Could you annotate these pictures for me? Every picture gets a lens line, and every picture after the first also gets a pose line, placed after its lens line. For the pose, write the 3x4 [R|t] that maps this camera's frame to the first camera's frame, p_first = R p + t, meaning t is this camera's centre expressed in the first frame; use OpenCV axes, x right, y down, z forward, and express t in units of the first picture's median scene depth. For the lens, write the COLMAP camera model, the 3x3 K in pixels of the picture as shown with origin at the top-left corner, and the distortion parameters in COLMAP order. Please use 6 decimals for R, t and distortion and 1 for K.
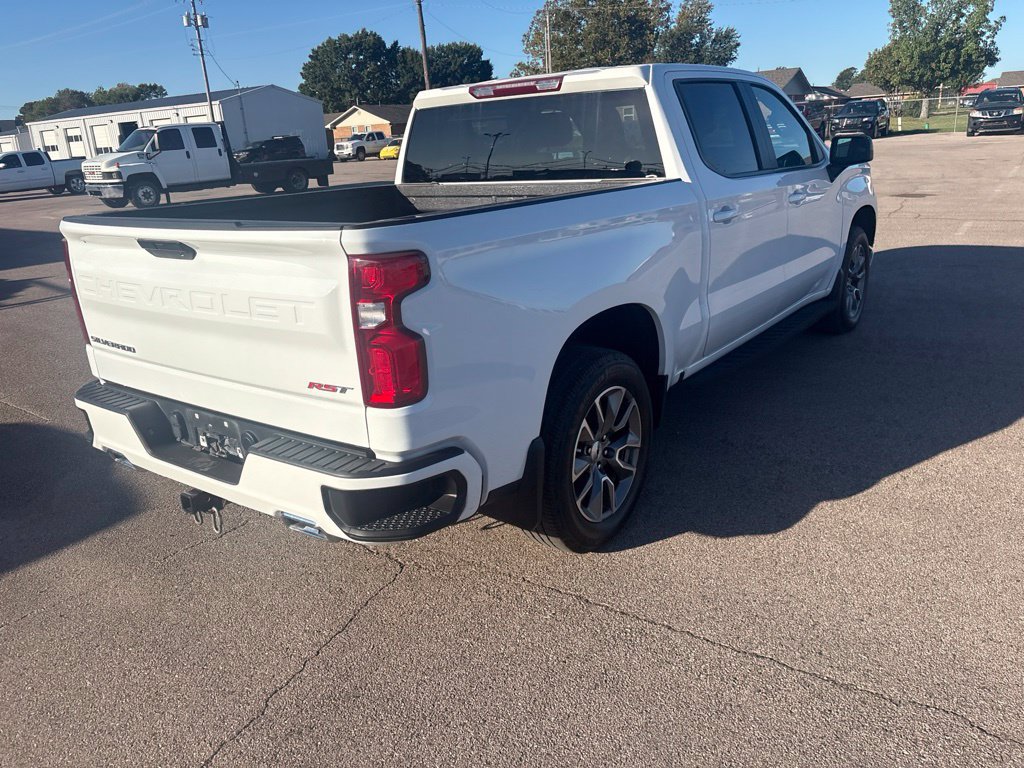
lens RADIAL K [[765.0, 0, 510.8], [0, 765.0, 379.0], [0, 0, 1]] dist [0.056579, -0.059025]
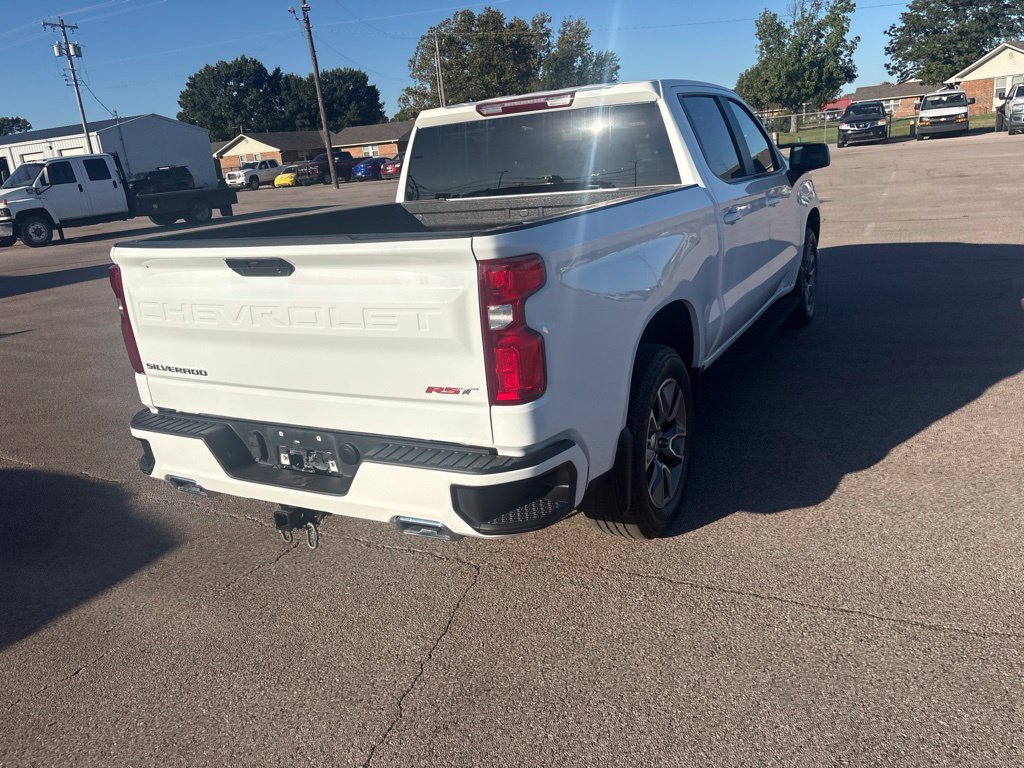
lens RADIAL K [[762.0, 0, 512.0], [0, 762.0, 384.0], [0, 0, 1]] dist [0.071655, -0.075654]
pose [[0.989654, -0.067100, 0.126815, -0.026148], [0.069778, 0.997421, -0.016794, 0.002360], [-0.125361, 0.025470, 0.991784, -0.003072]]
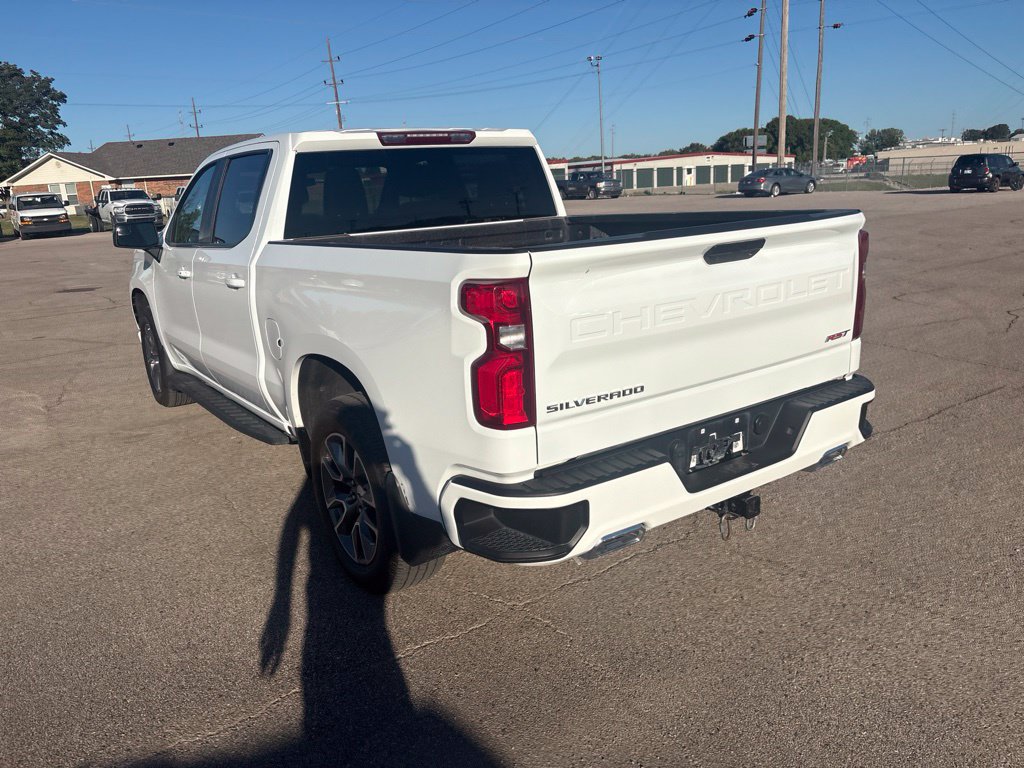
lens RADIAL K [[780.1, 0, 490.1], [0, 780.1, 383.6], [0, 0, 1]] dist [0.038854, -0.029302]
pose [[0.331890, -0.192217, 0.923527, -0.155860], [0.319650, 0.944015, 0.081608, -0.019447], [-0.887509, 0.268121, 0.374751, 0.096126]]
